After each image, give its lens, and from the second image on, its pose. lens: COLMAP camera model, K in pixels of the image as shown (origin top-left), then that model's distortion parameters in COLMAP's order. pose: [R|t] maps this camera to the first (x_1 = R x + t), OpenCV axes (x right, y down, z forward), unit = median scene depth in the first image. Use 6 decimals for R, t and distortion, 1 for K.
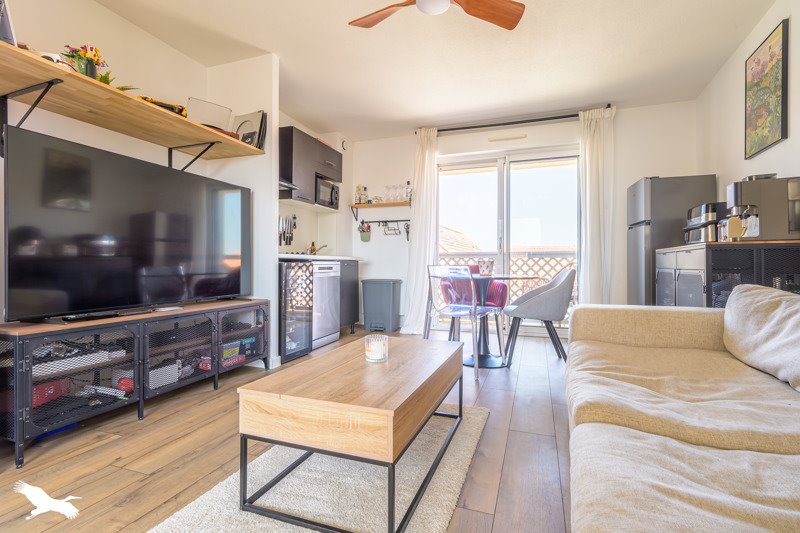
lens RADIAL K [[371.0, 0, 400.9], [0, 371.0, 262.0], [0, 0, 1]] dist [0.001231, -0.000062]
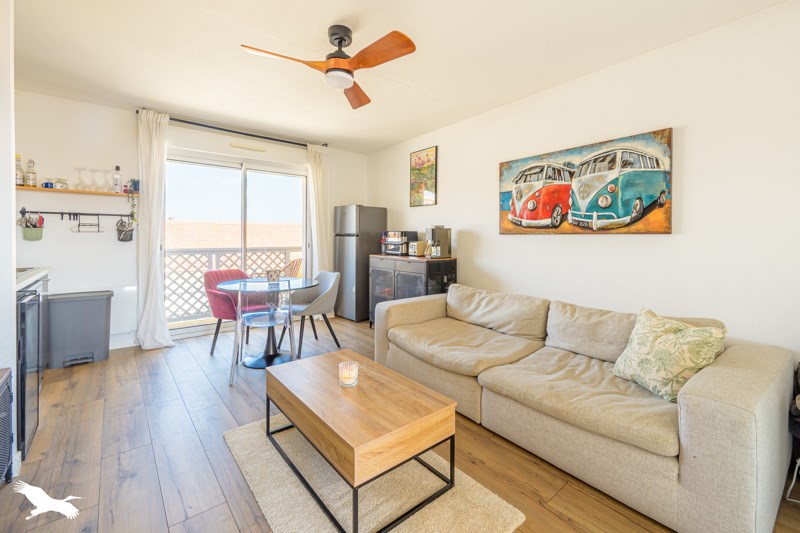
lens RADIAL K [[344.4, 0, 399.5], [0, 344.4, 242.4], [0, 0, 1]] dist [0.001523, 0.000123]
pose [[0.501410, -0.015667, 0.865068, -0.398998], [-0.008695, 0.999694, 0.023145, -0.094624], [-0.865166, -0.019127, 0.501120, 0.124318]]
